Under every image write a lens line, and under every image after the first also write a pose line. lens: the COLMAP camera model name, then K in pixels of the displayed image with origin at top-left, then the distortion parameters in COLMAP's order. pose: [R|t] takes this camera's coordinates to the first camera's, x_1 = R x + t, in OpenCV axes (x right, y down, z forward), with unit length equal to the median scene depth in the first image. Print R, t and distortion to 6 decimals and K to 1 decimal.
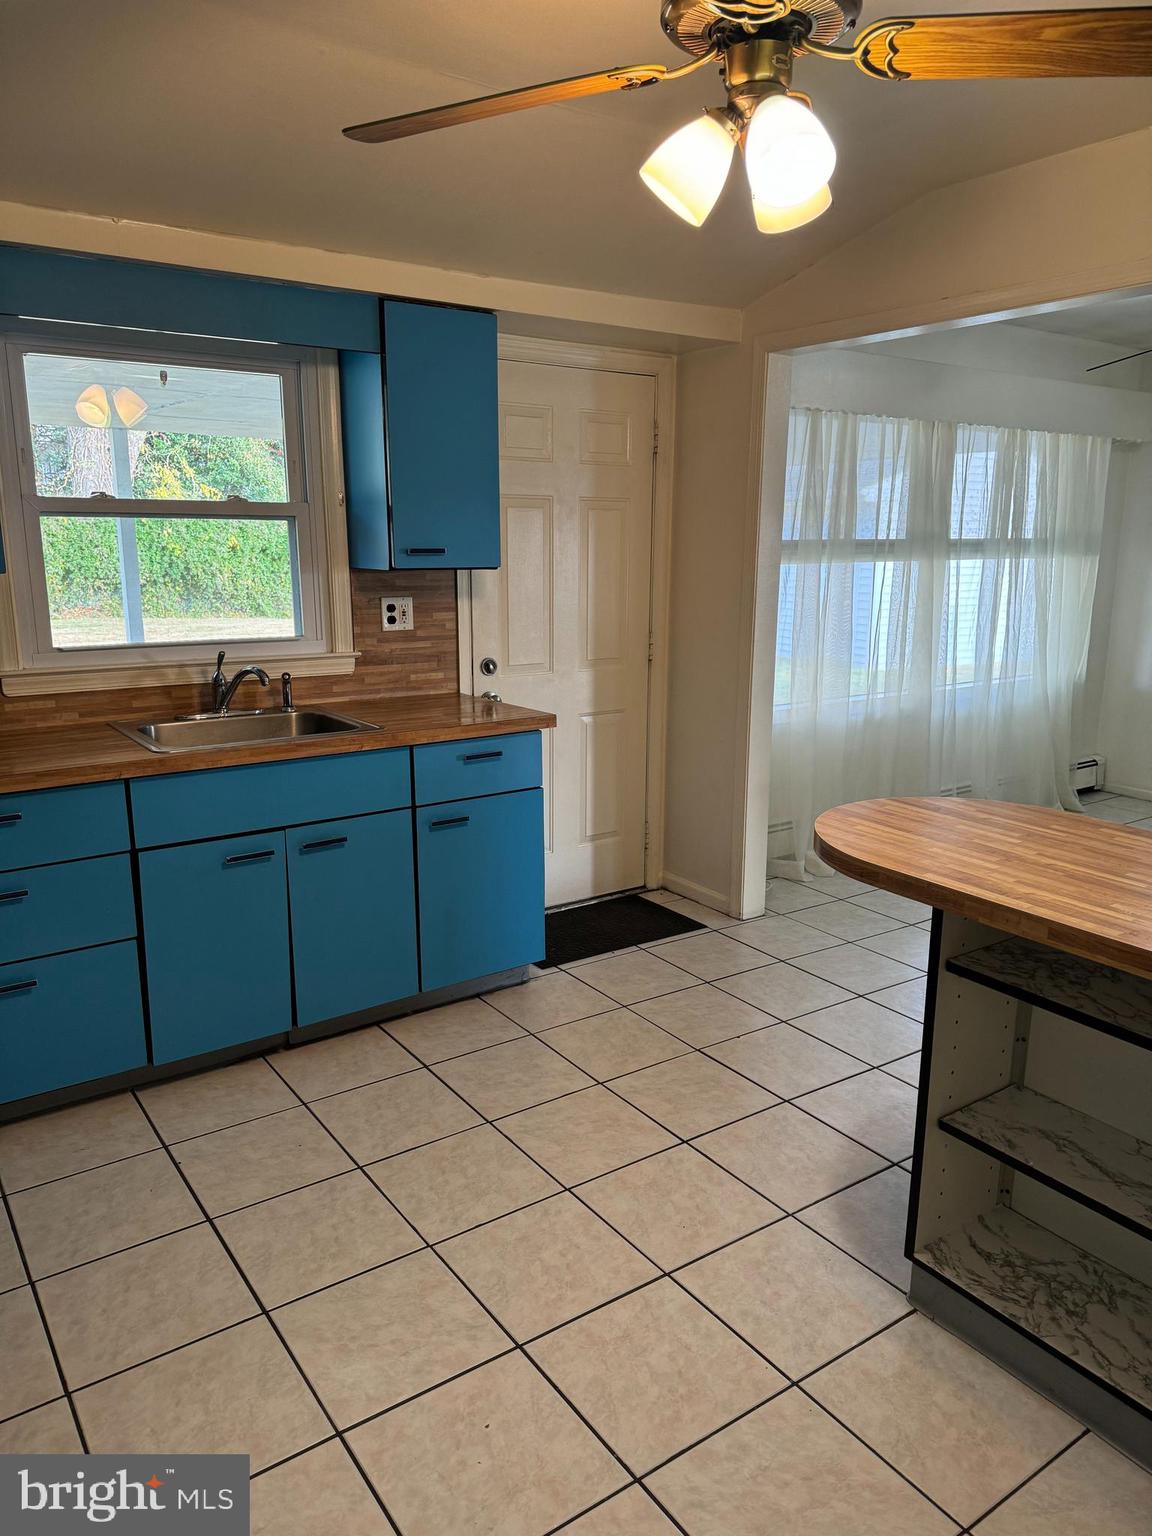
lens RADIAL K [[1086.5, 0, 575.8], [0, 1086.5, 772.2], [0, 0, 1]] dist [-0.007505, -0.001752]
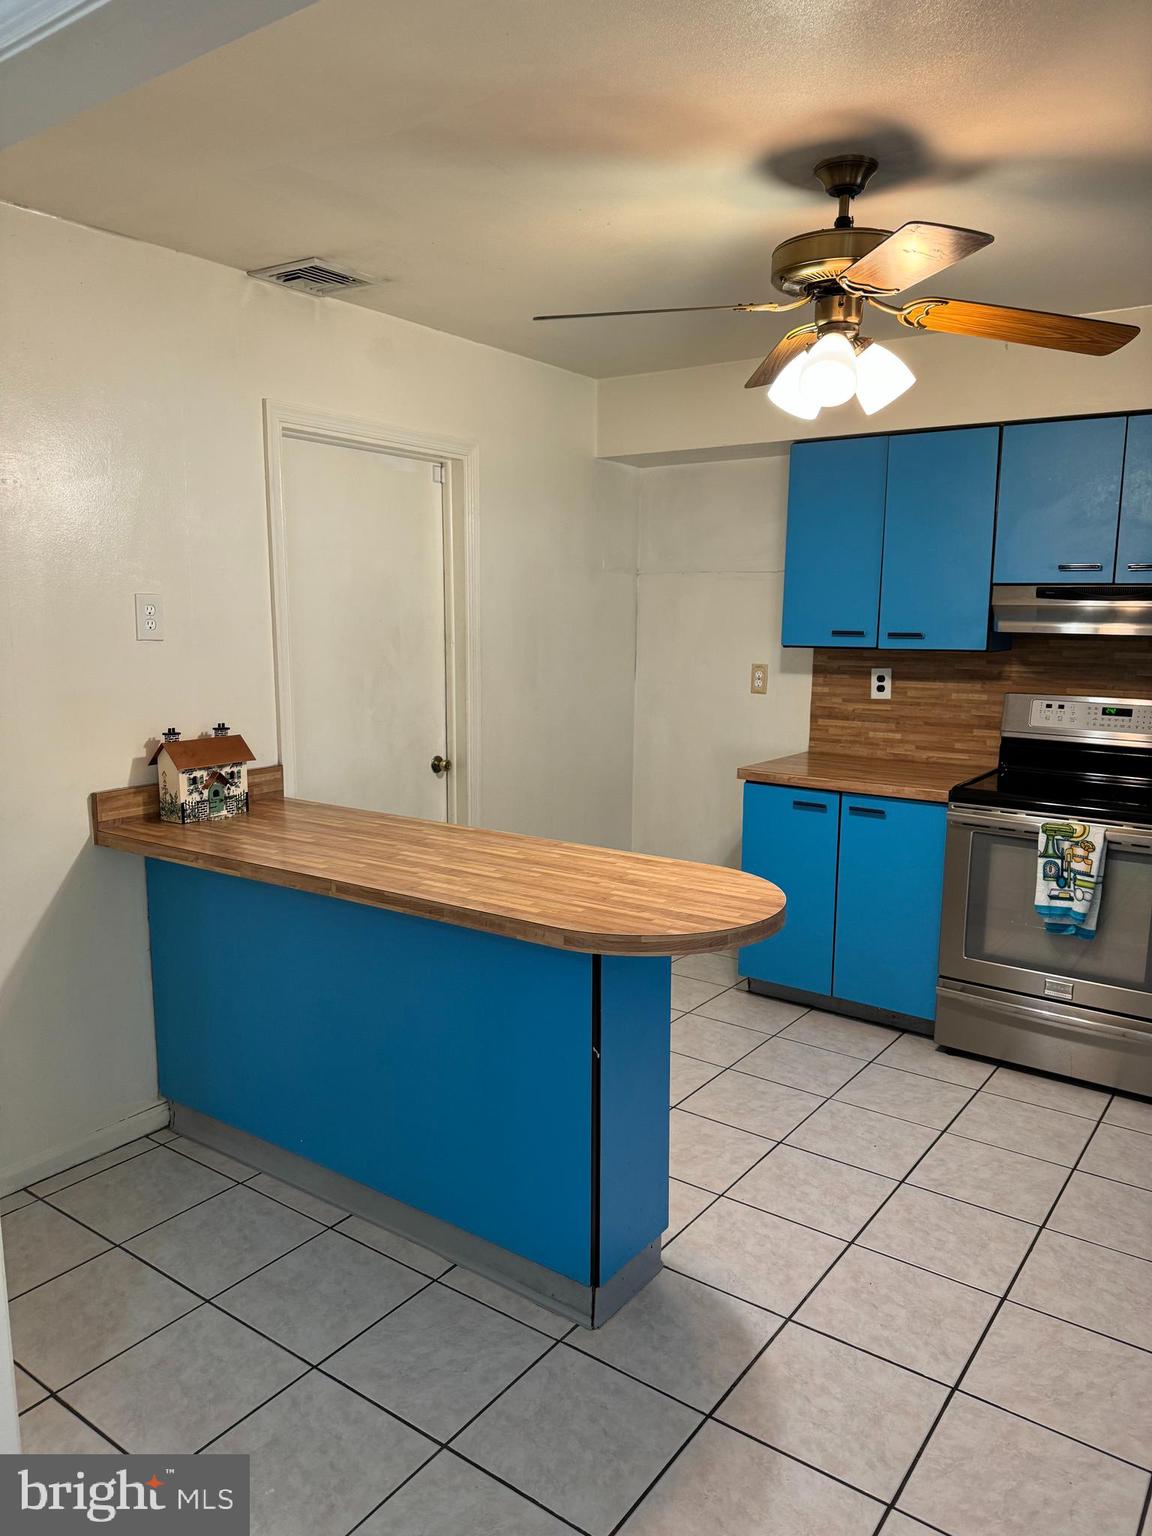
lens RADIAL K [[1067.6, 0, 571.3], [0, 1067.6, 770.8], [0, 0, 1]] dist [0.035342, -0.069221]
pose [[-0.945134, 0.046614, -0.323339, 0.815802], [-0.076020, 0.931214, 0.356458, -0.467658], [0.317713, 0.361481, -0.876578, 1.945709]]
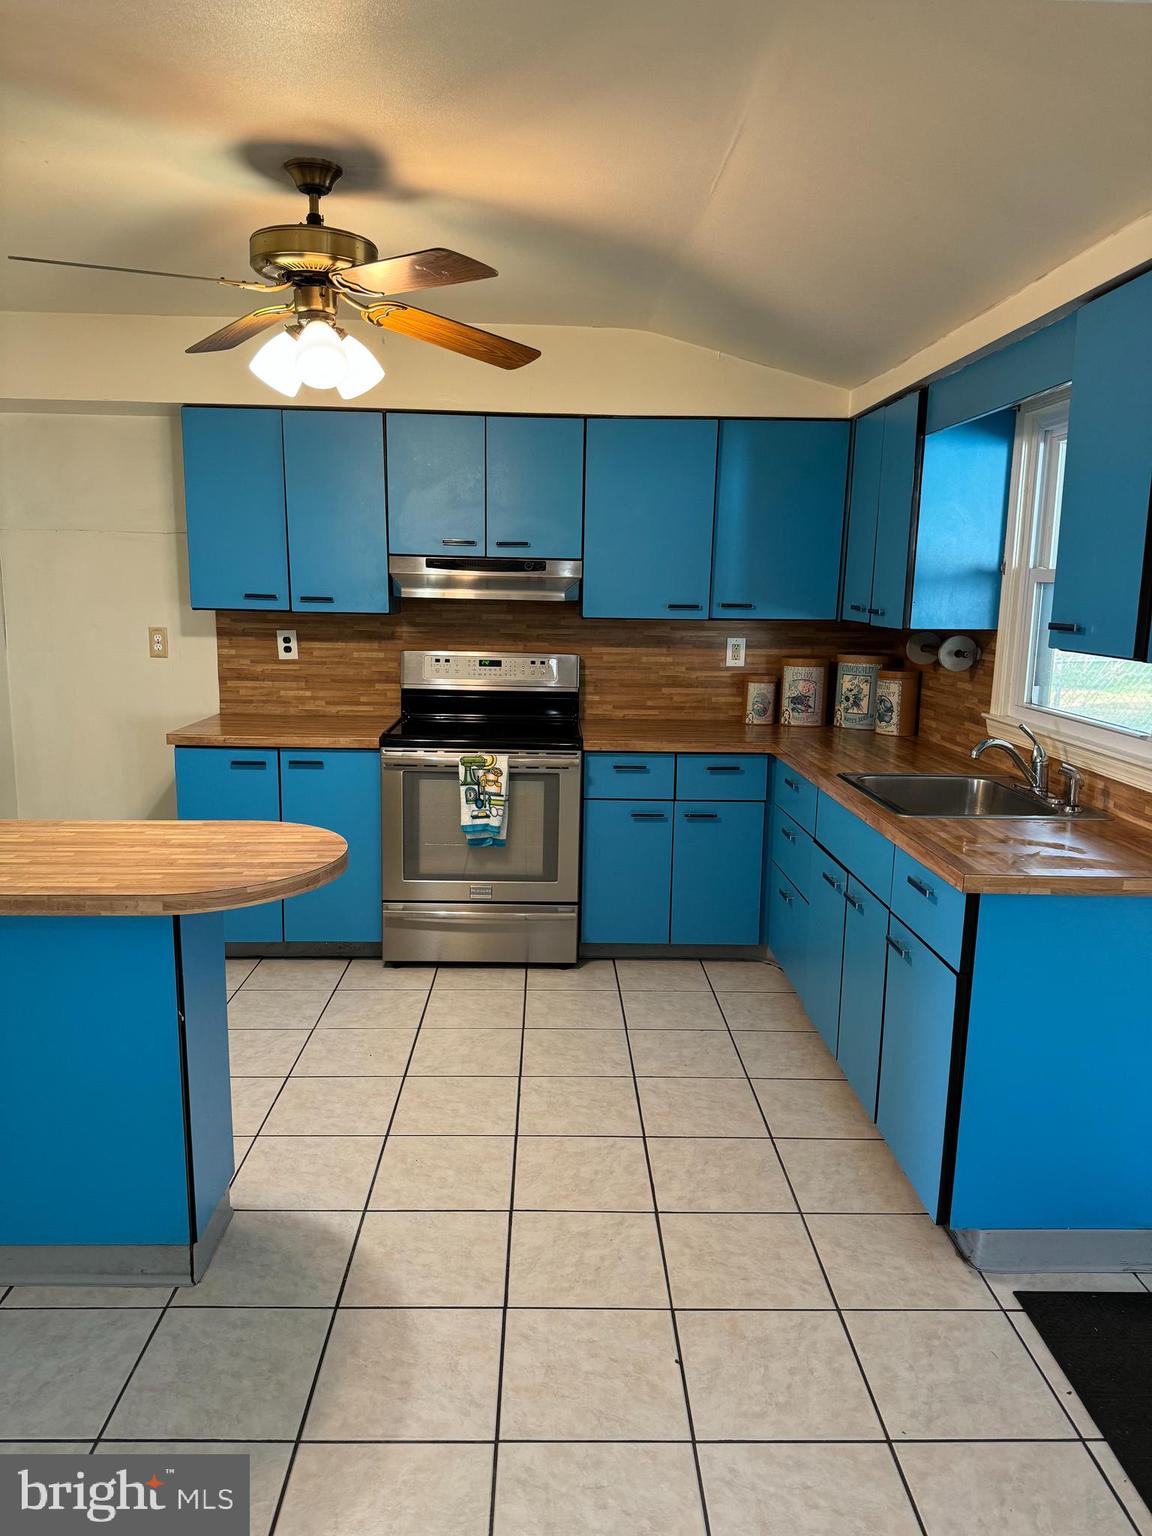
lens RADIAL K [[1060.1, 0, 576.0], [0, 1060.1, 768.0], [0, 0, 1]] dist [0.202943, -0.367708]
pose [[-0.546175, 0.140288, -0.825840, 1.126050], [-0.201304, 0.935004, 0.291966, -0.459799], [0.813124, 0.325709, -0.482435, 1.888364]]
